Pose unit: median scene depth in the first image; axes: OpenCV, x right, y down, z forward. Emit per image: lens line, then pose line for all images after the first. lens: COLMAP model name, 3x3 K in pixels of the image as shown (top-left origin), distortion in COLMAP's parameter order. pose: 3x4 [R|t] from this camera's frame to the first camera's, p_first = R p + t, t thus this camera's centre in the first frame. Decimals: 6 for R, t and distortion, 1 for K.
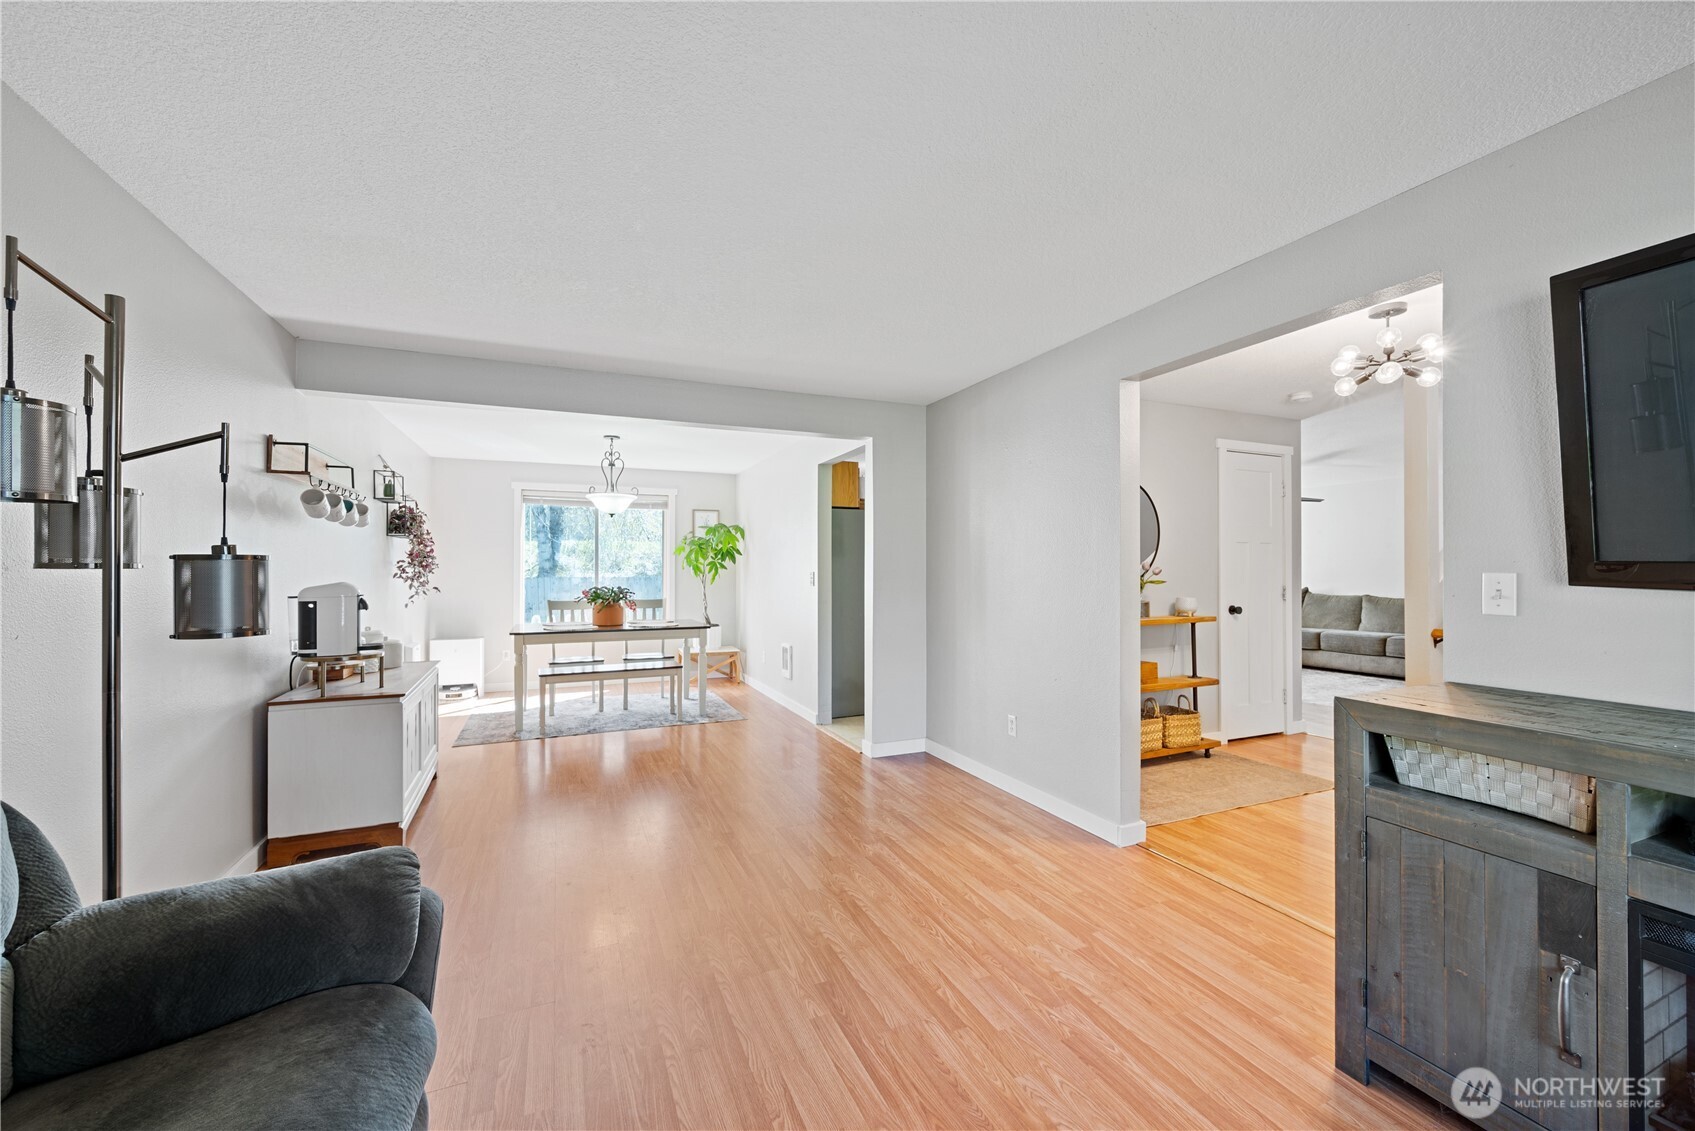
lens RADIAL K [[684.4, 0, 847.3], [0, 684.4, 564.1], [0, 0, 1]] dist [0.001043, -0.000416]
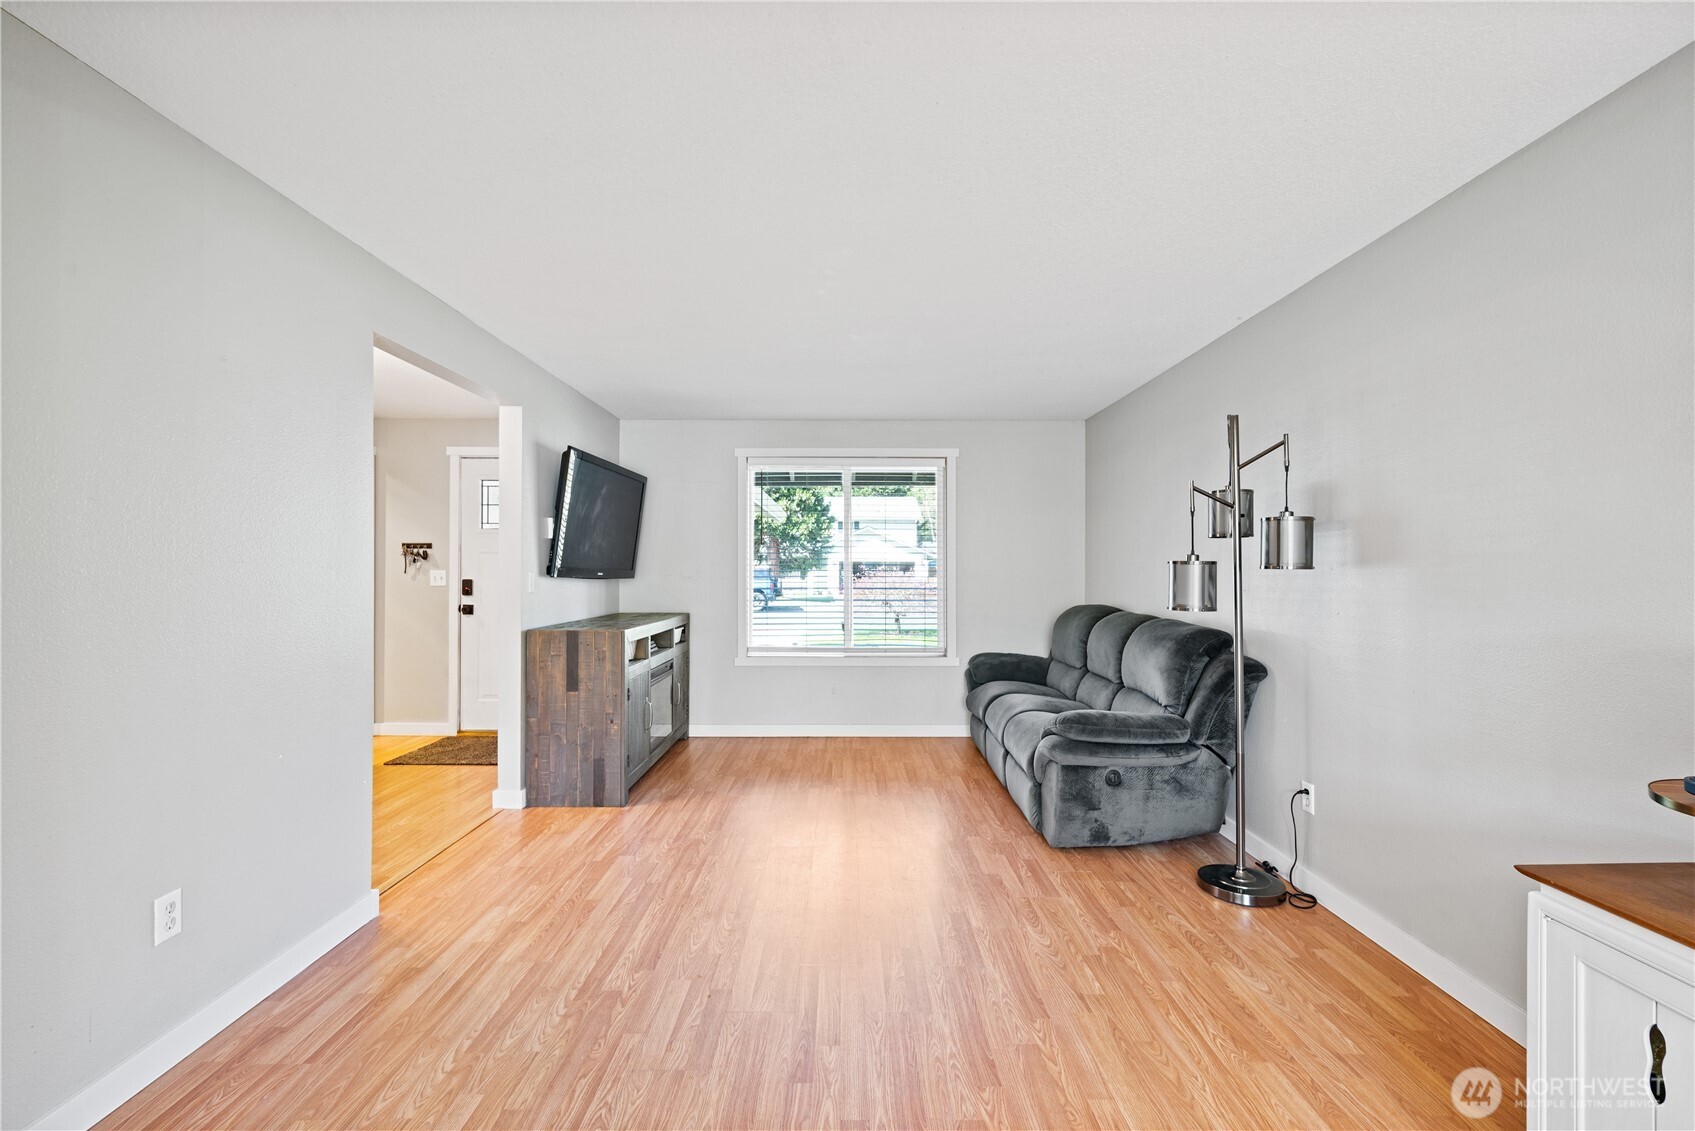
lens RADIAL K [[734.6, 0, 848.1], [0, 734.6, 566.8], [0, 0, 1]] dist [0.001017, -0.000260]
pose [[-0.921654, 0.001025, 0.388012, -0.238714], [-0.003766, 0.999926, -0.011587, 0.006442], [-0.387995, -0.012140, -0.921581, 0.846650]]
